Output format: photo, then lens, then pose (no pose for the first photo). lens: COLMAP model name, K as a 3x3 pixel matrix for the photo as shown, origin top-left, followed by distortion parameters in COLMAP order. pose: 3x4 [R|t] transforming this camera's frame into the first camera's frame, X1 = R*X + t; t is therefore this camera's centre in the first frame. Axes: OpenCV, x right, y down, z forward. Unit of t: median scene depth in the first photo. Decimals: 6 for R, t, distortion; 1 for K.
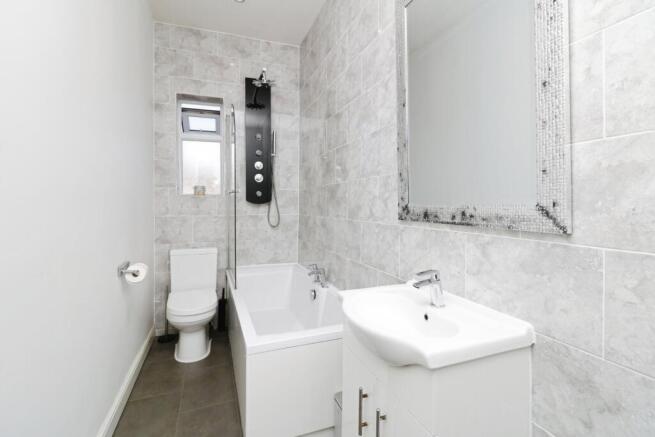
lens RADIAL K [[300.7, 0, 323.9], [0, 300.7, 201.3], [0, 0, 1]] dist [-0.001543, -0.000241]
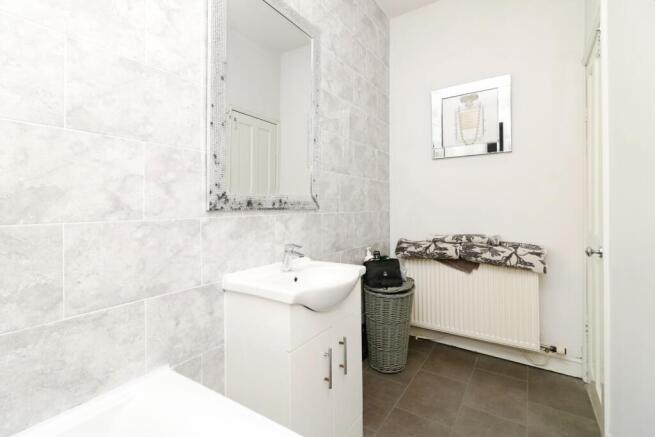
lens RADIAL K [[300.7, 0, 327.2], [0, 300.7, 211.9], [0, 0, 1]] dist [-0.001543, -0.000241]
pose [[-0.591949, -0.003366, 0.805969, -0.665175], [0.005985, 0.999945, 0.008571, 0.067040], [-0.805953, 0.009897, -0.591896, 1.380298]]
